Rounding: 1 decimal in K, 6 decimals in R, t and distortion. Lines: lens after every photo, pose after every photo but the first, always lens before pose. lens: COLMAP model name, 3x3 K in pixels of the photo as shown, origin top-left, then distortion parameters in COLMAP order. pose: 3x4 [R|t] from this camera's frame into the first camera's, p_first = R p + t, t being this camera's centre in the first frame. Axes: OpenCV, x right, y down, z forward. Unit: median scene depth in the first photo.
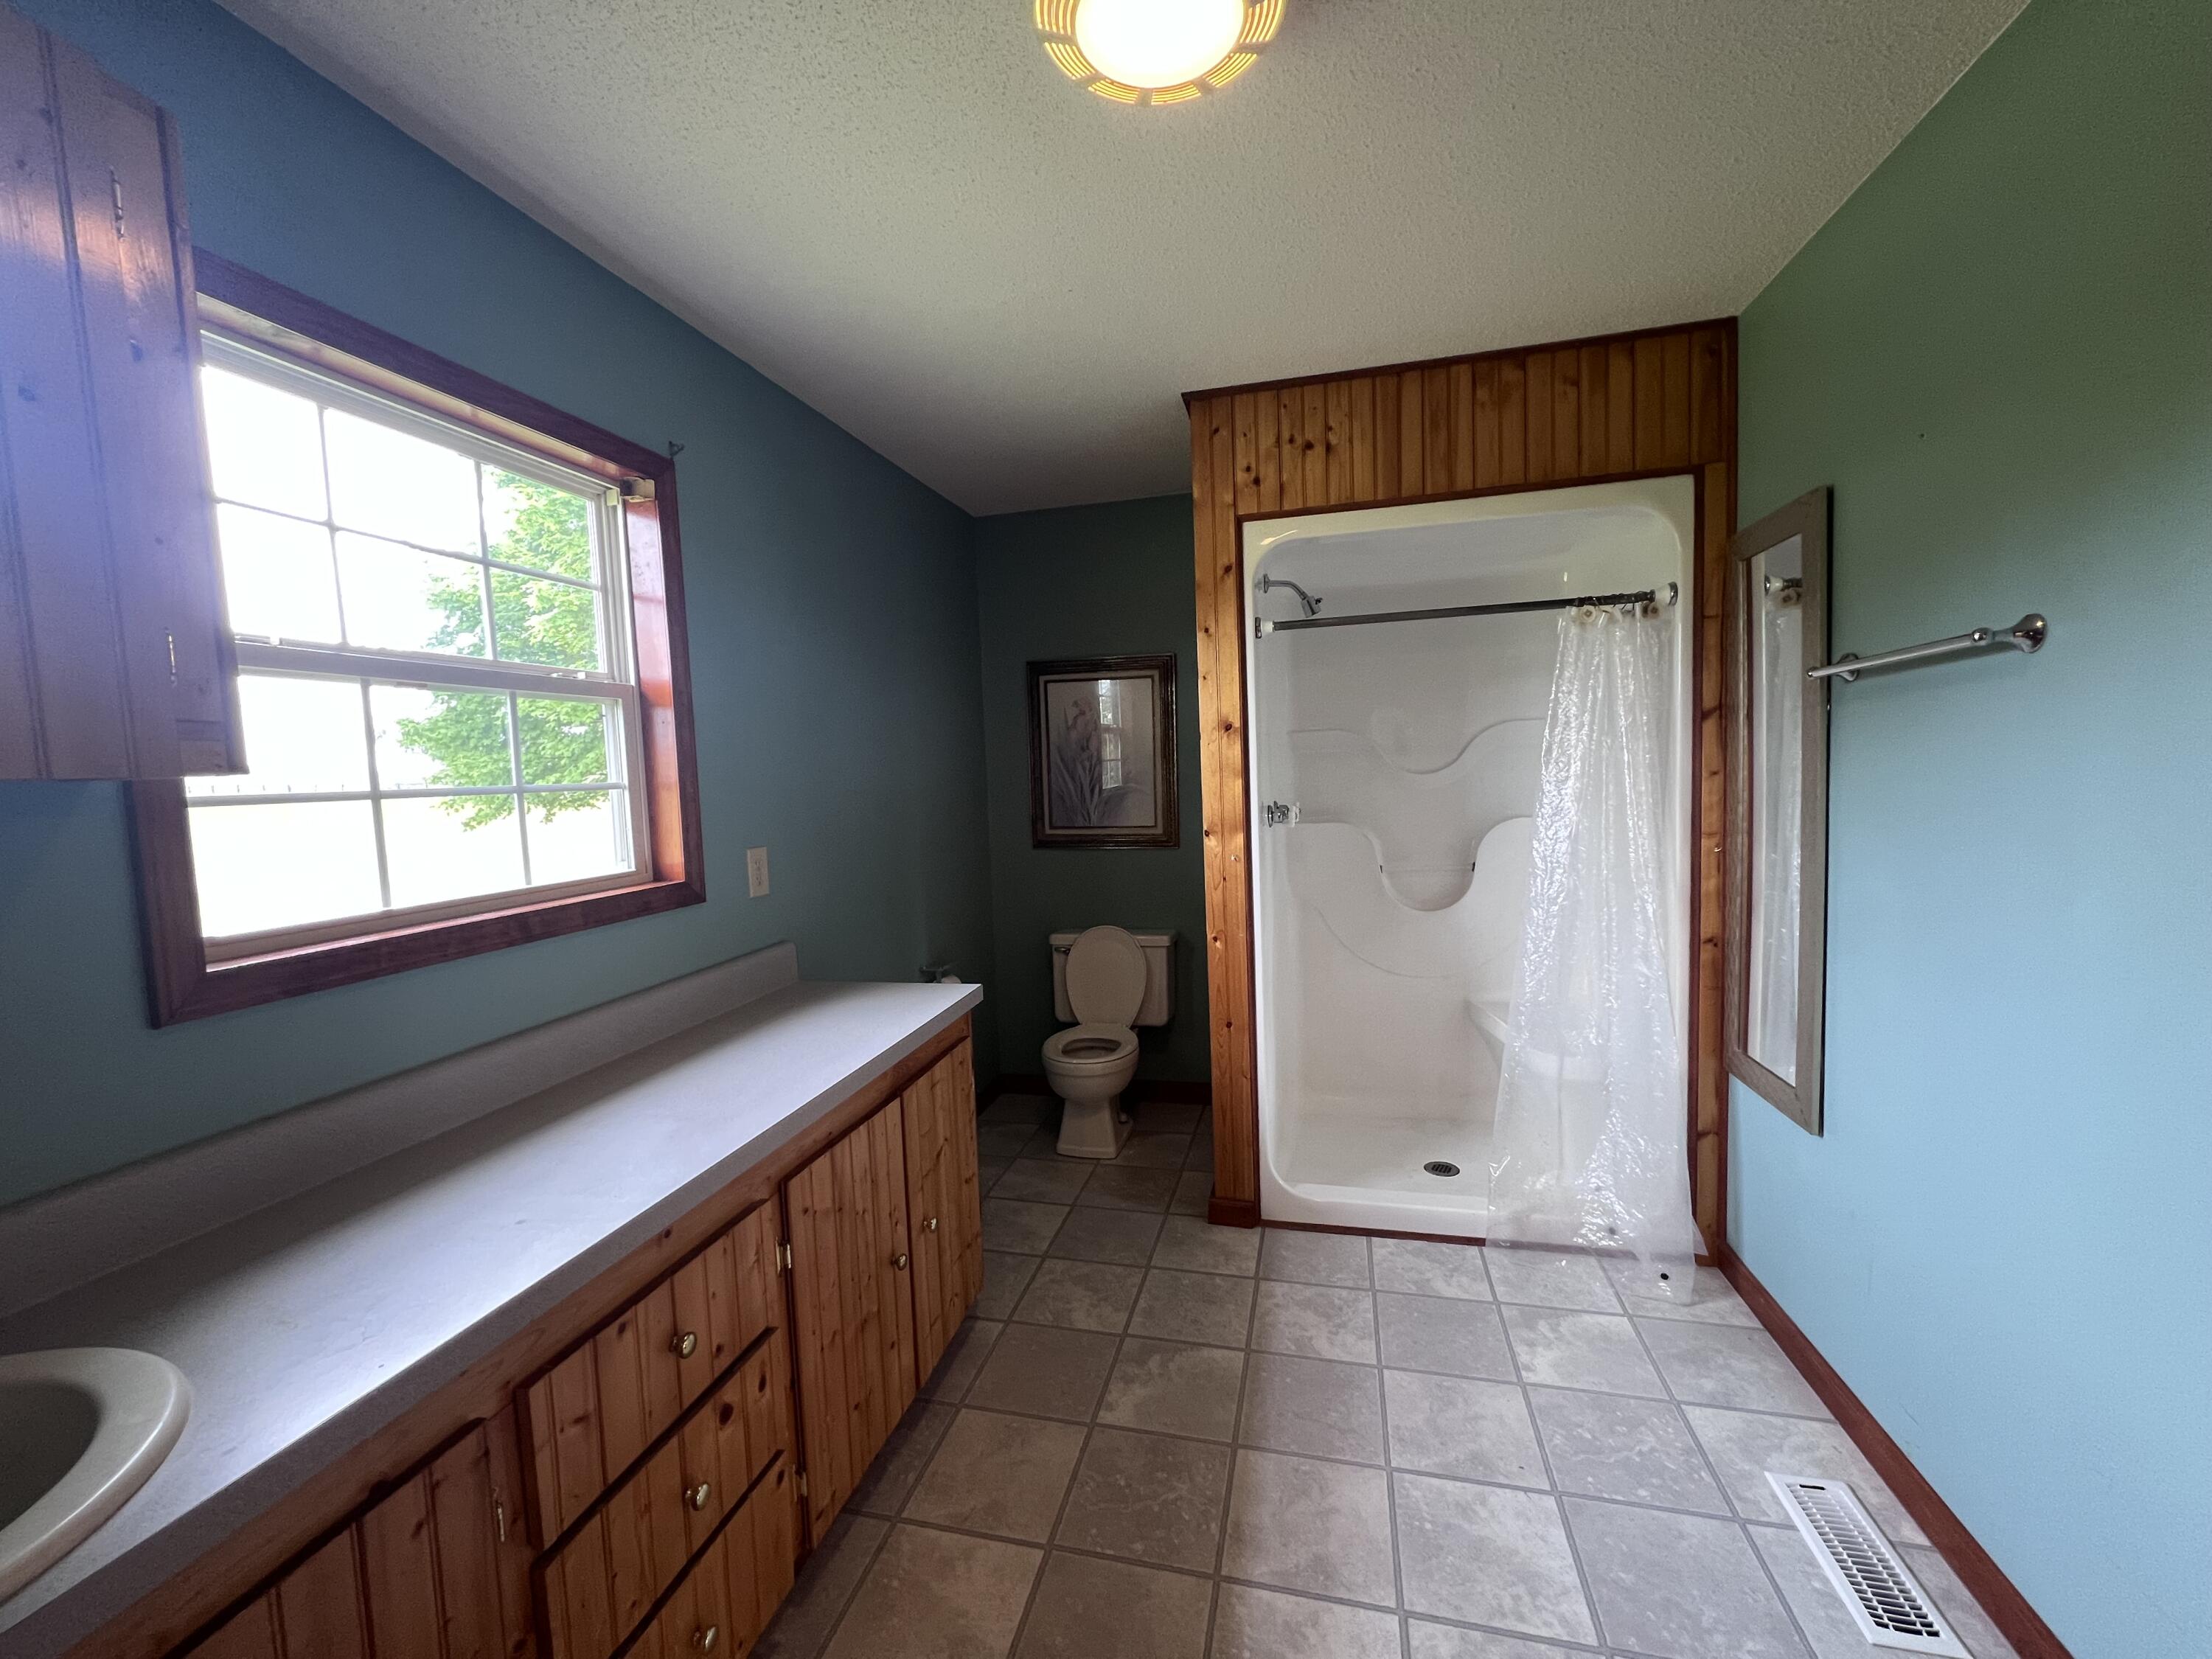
lens RADIAL K [[882.9, 0, 1108.6], [0, 882.9, 837.4], [0, 0, 1]] dist [-0.006079, 0.002626]
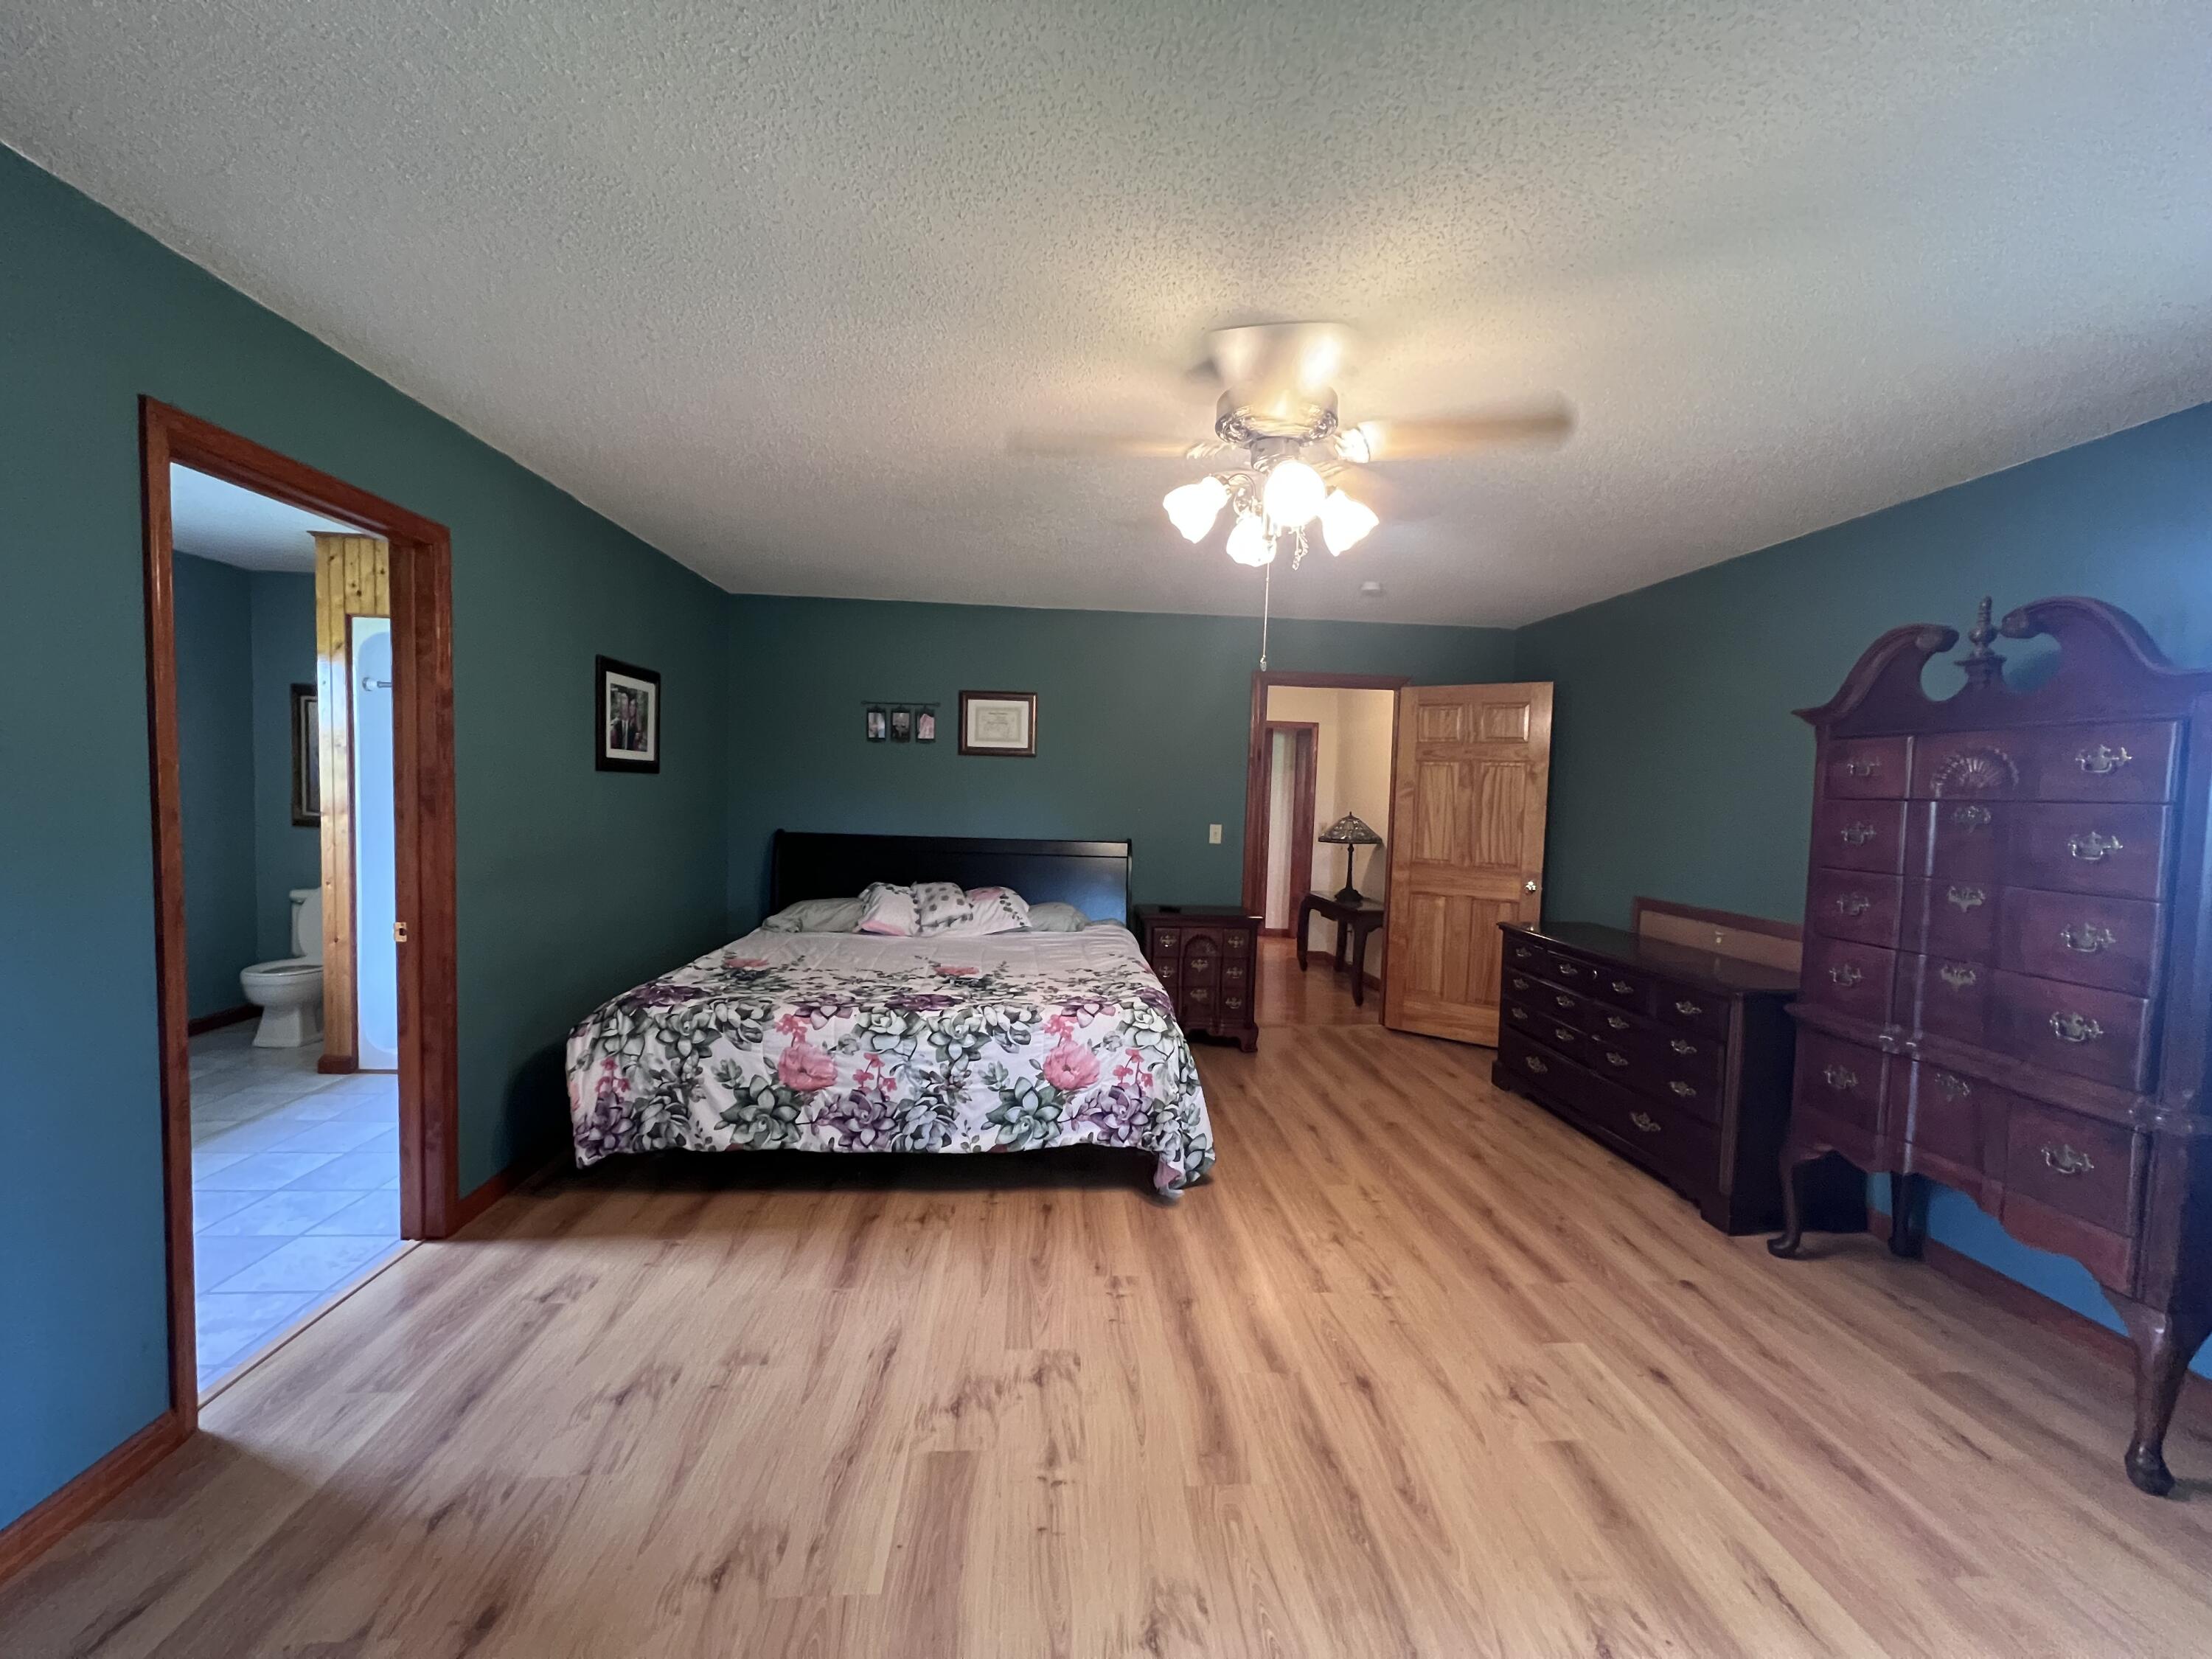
lens RADIAL K [[883.4, 0, 1109.1], [0, 883.4, 835.3], [0, 0, 1]] dist [-0.001572, 0.000093]
pose [[0.945903, 0.050675, 0.320468, 1.101741], [-0.041595, 0.998517, -0.035120, 0.036629], [-0.321773, 0.019890, 0.946608, -1.071739]]
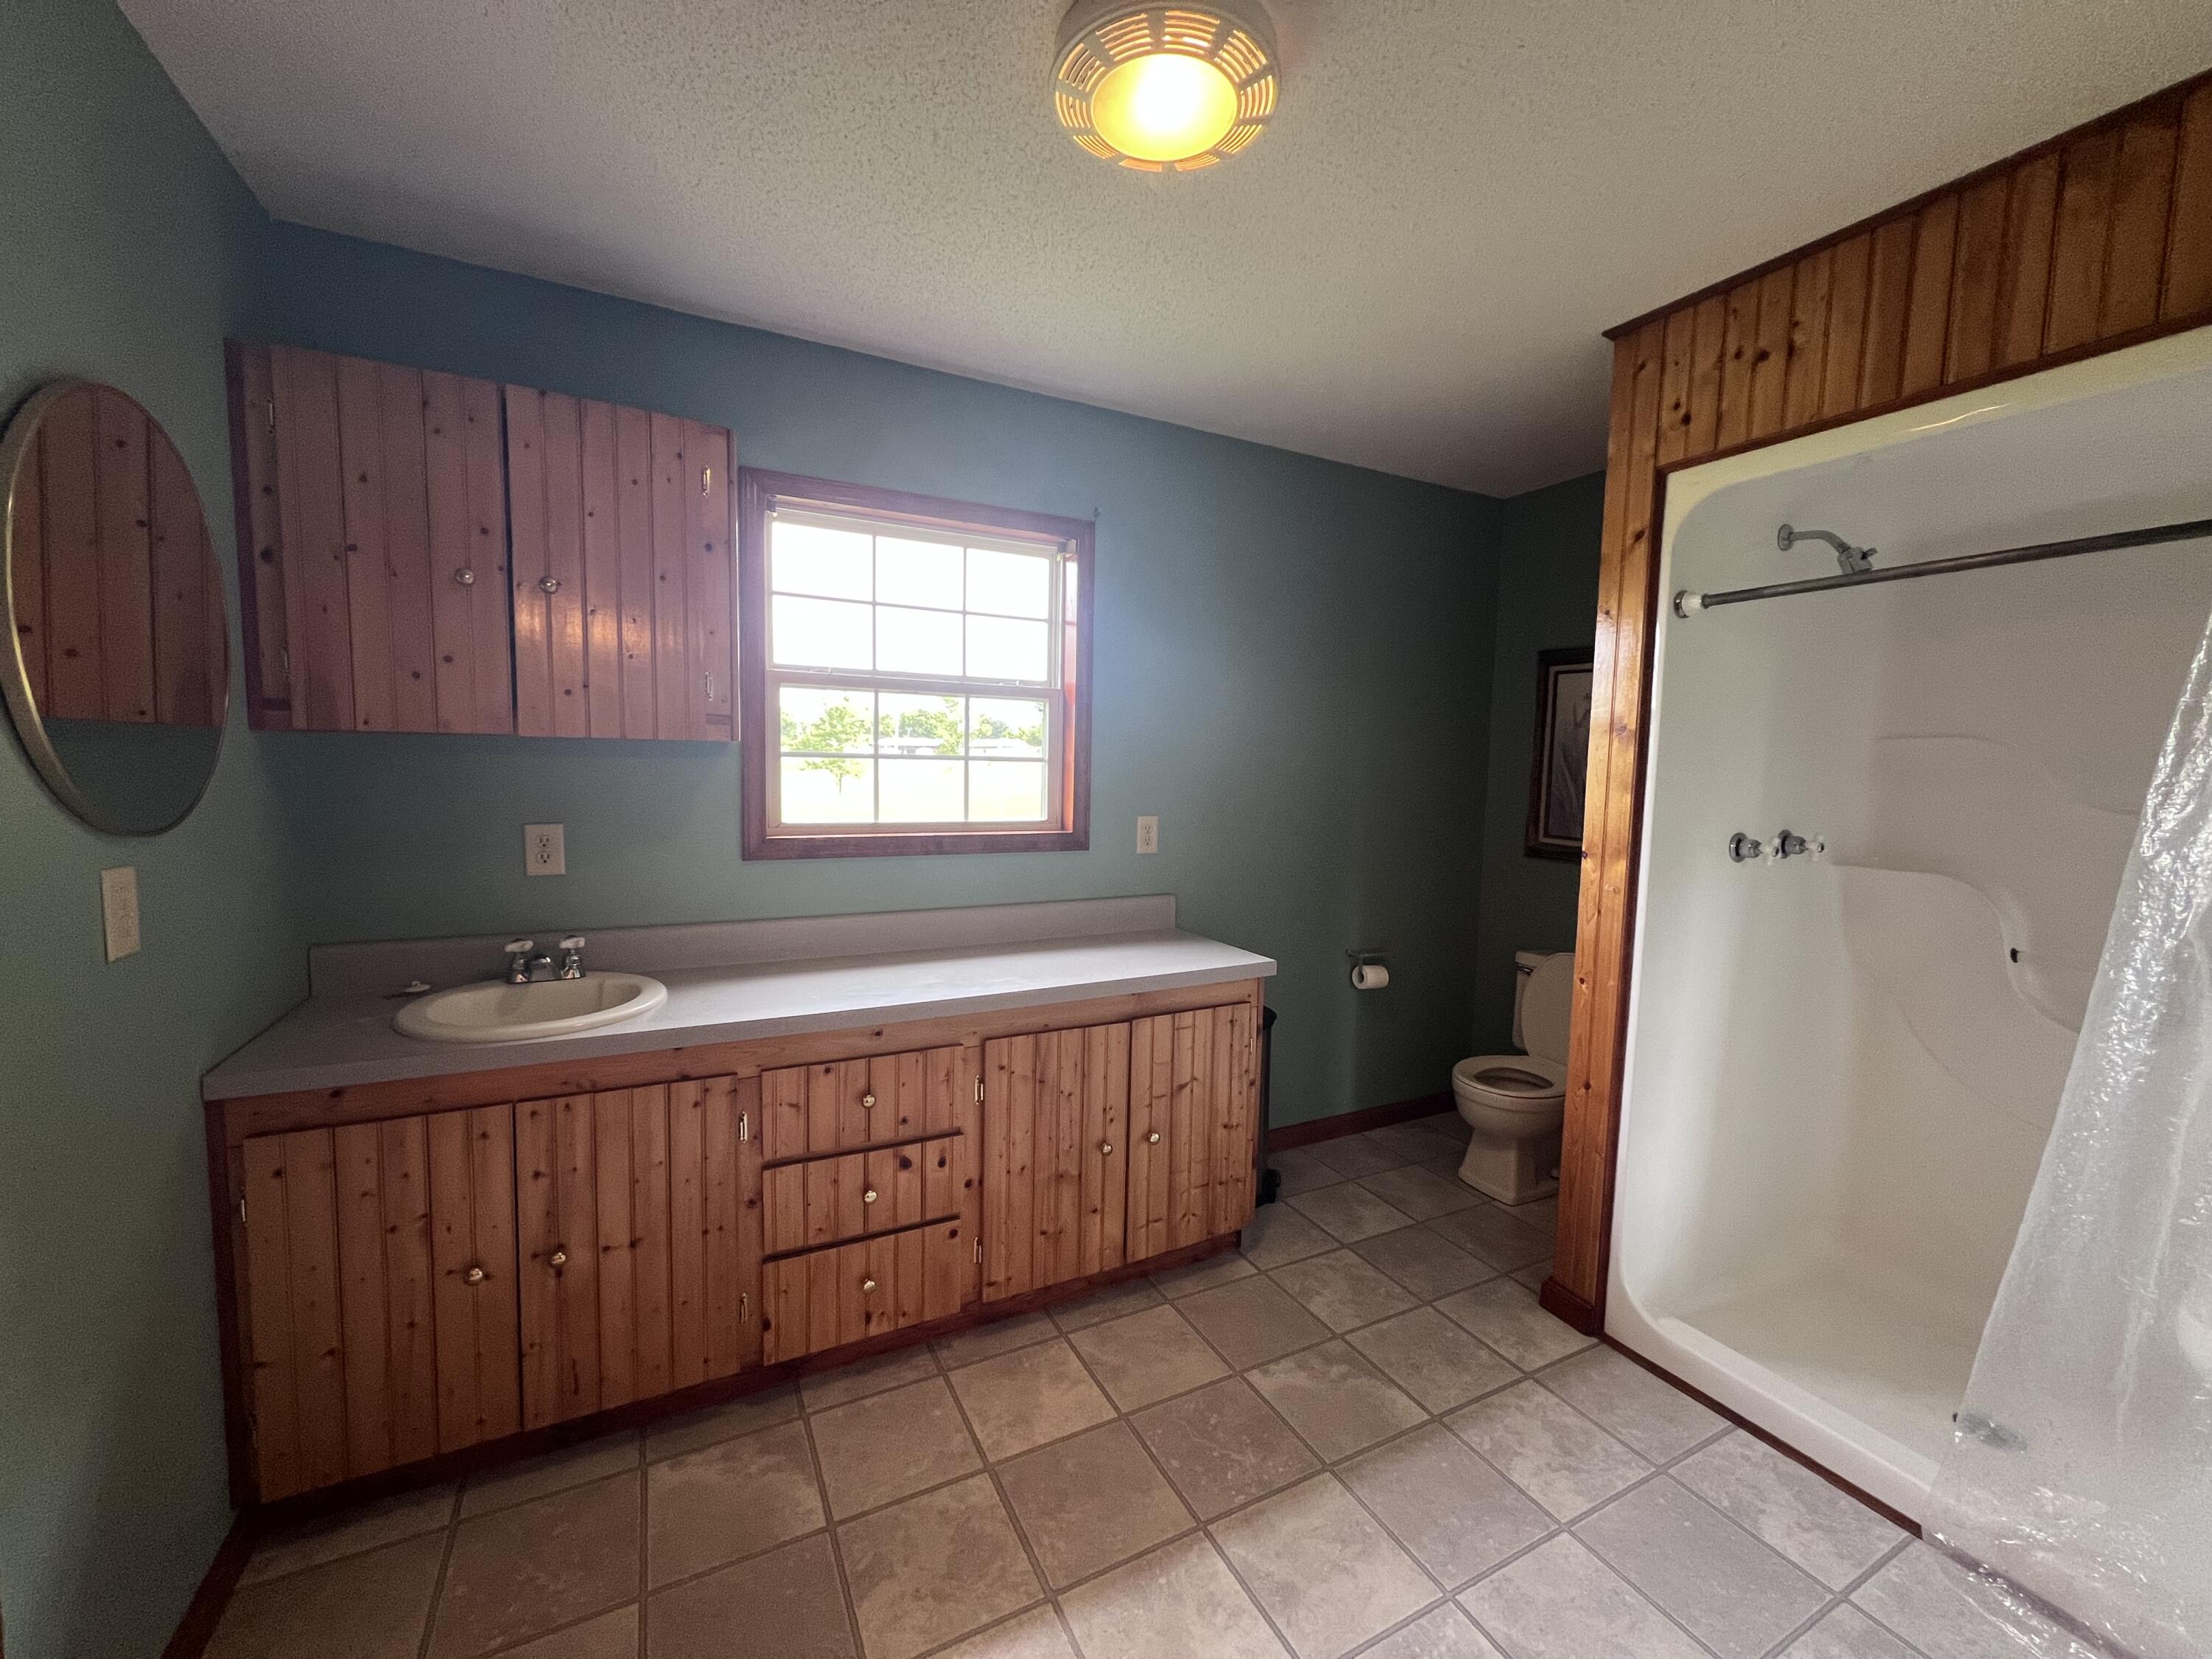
lens RADIAL K [[879.2, 0, 1105.4], [0, 879.2, 837.3], [0, 0, 1]] dist [-0.002080, 0.000116]
pose [[0.661679, 0.116972, -0.740607, 0.516035], [-0.105531, 0.992452, 0.062465, -0.030155], [0.742324, 0.036825, 0.669029, 0.117955]]
